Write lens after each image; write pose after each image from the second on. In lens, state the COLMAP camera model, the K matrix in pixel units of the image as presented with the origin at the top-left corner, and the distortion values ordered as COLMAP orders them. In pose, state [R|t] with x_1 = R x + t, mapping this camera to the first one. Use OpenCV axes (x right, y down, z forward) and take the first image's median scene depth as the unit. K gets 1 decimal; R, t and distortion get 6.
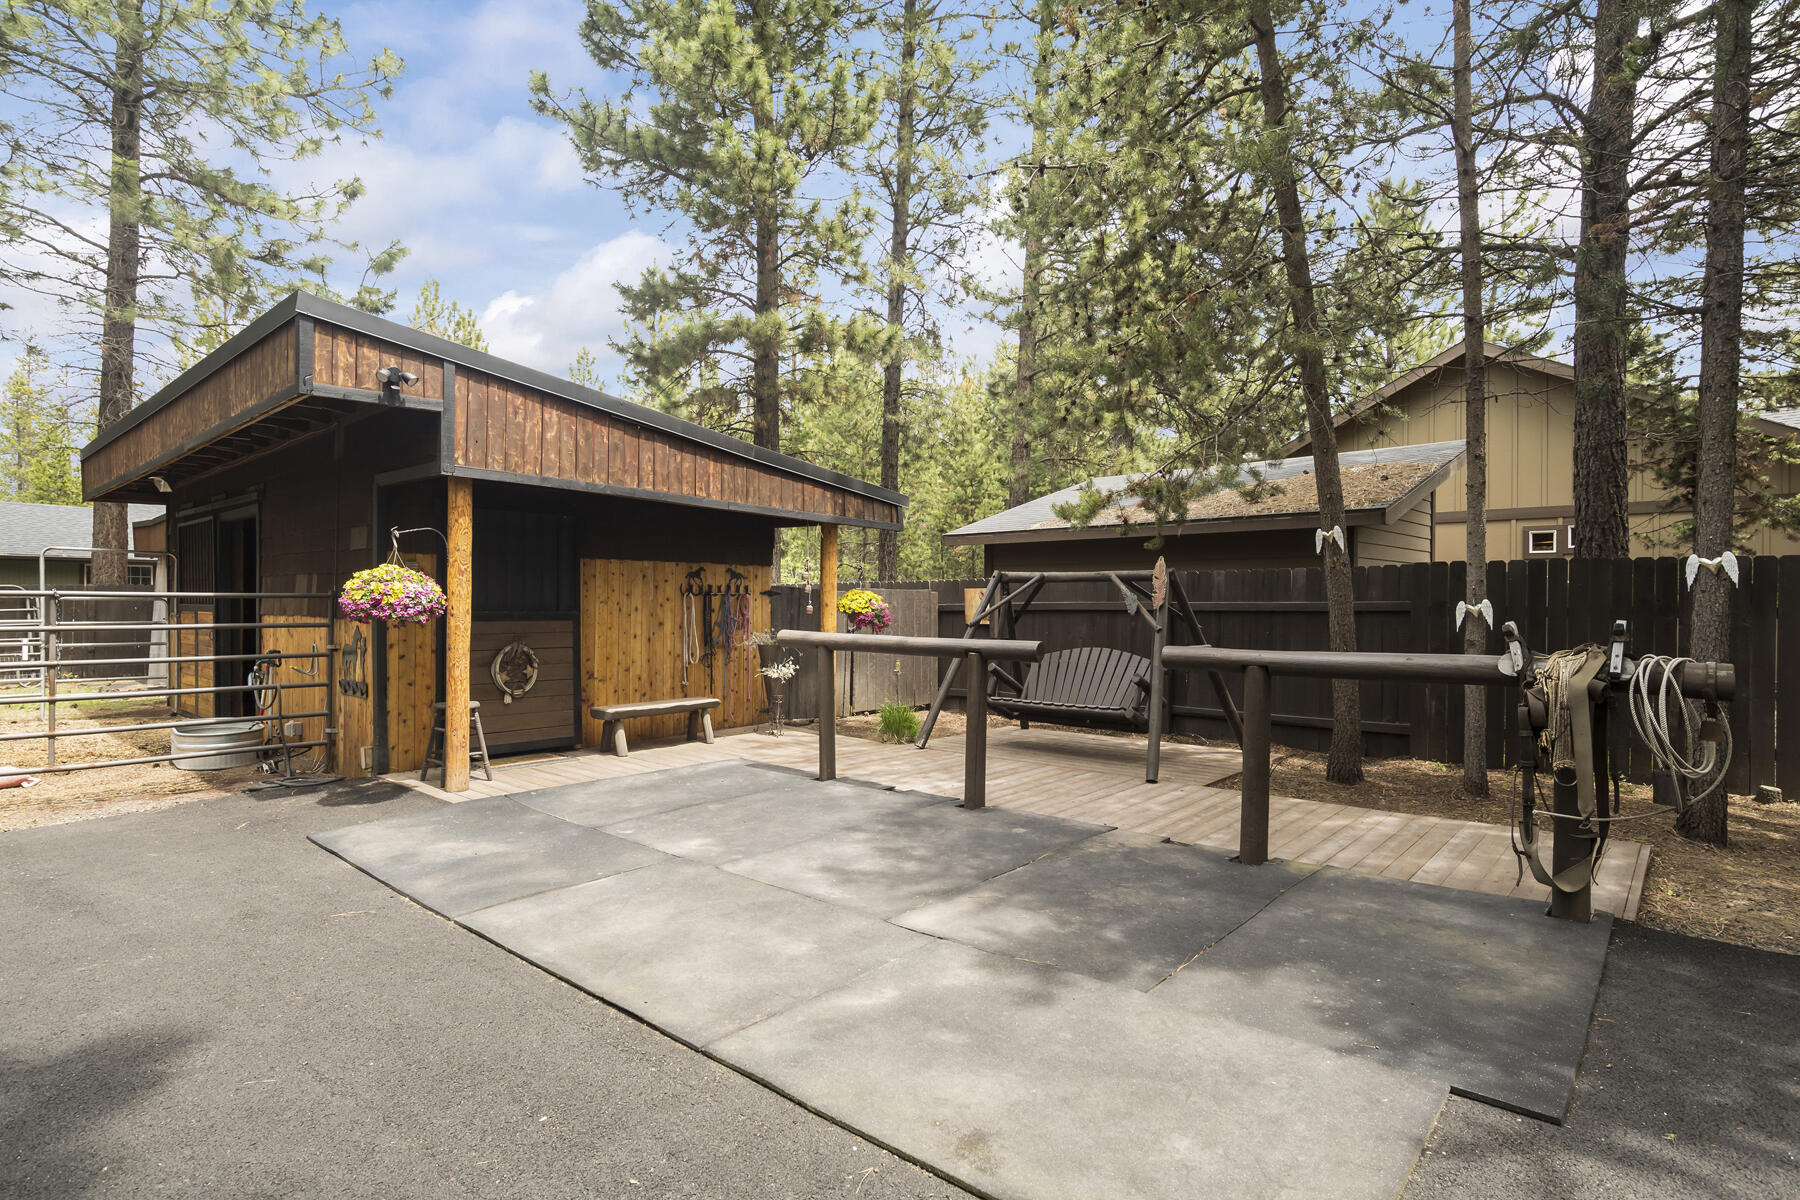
lens RADIAL K [[904.7, 0, 904.3], [0, 904.7, 604.5], [0, 0, 1]] dist [-0.025989, 0.012163]
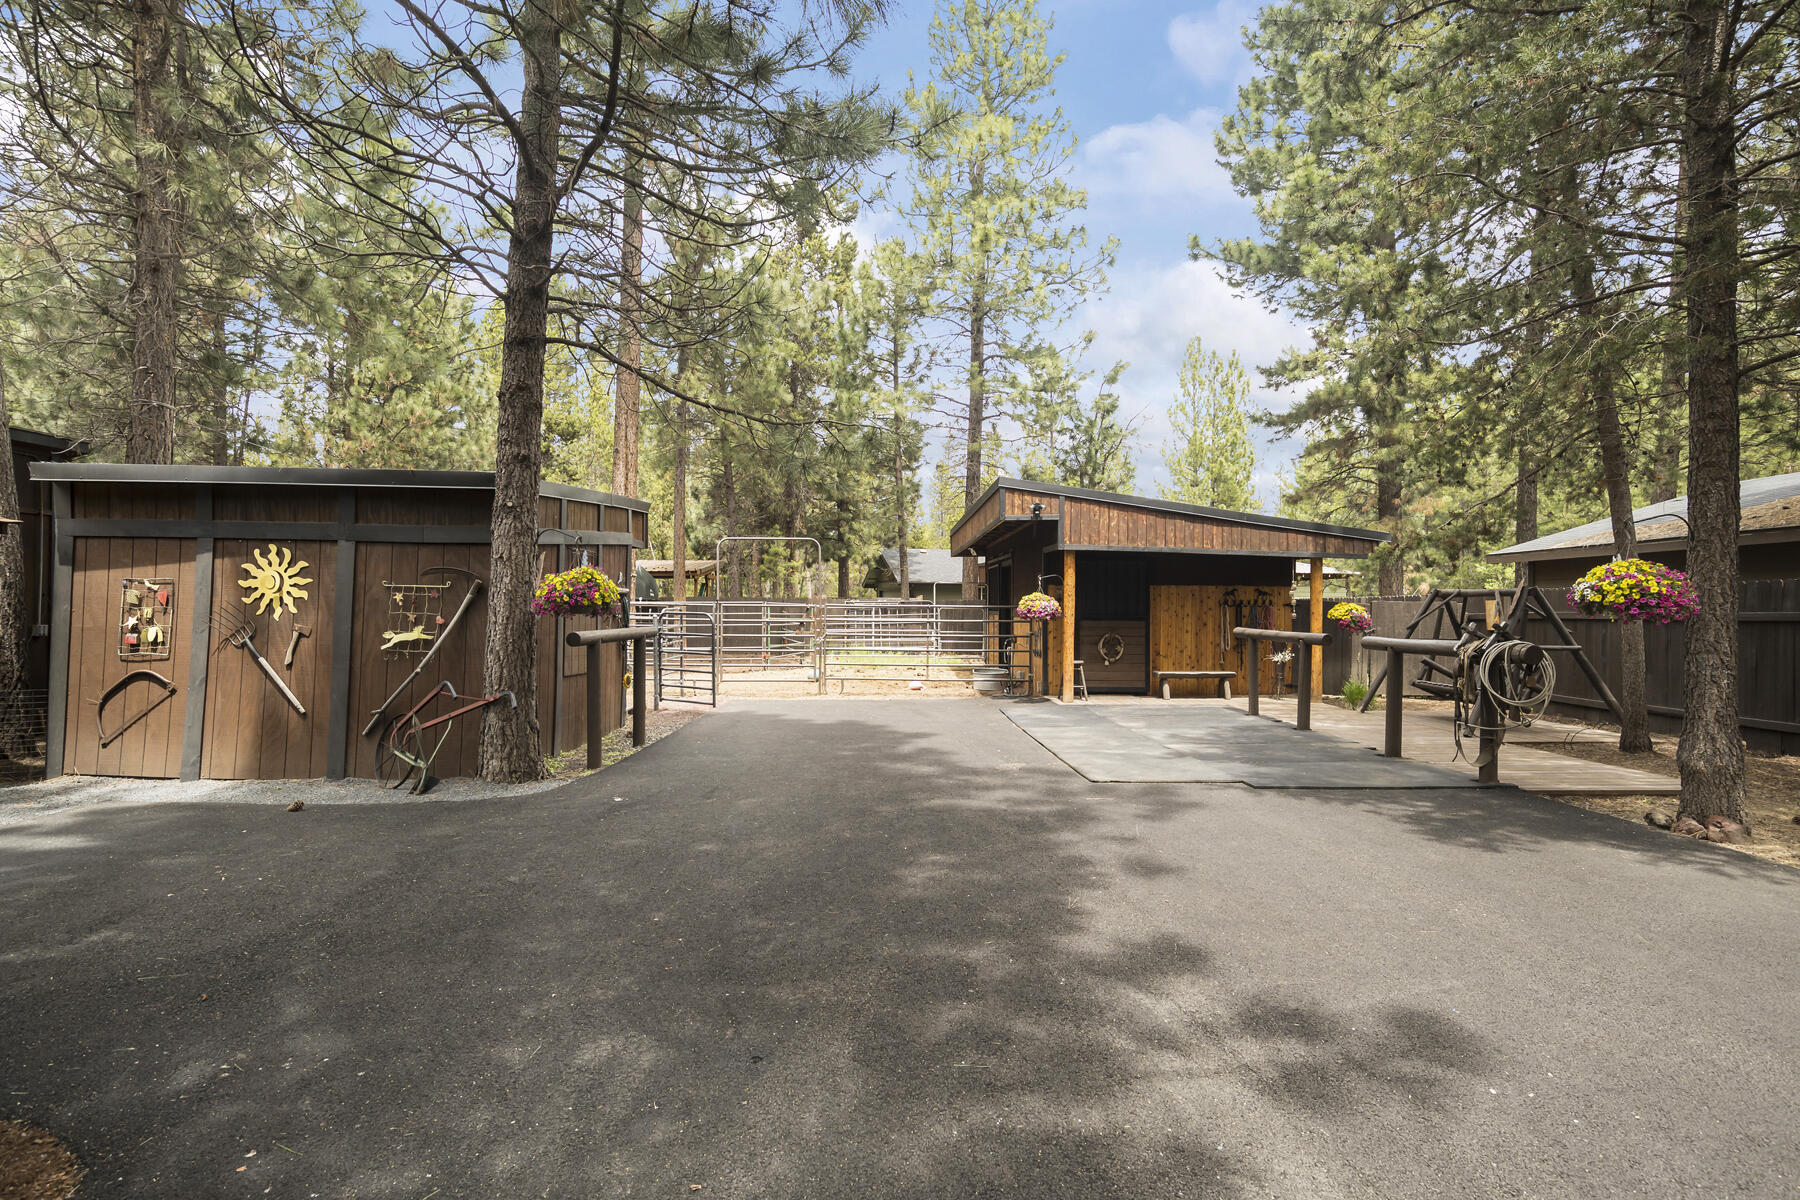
lens RADIAL K [[904.7, 0, 903.7], [0, 904.7, 597.2], [0, 0, 1]] dist [-0.025989, 0.012163]
pose [[0.675110, -0.008960, -0.737663, 0.638983], [-0.005256, 0.999842, -0.016955, 0.003484], [0.737698, 0.015323, 0.674956, -0.554467]]
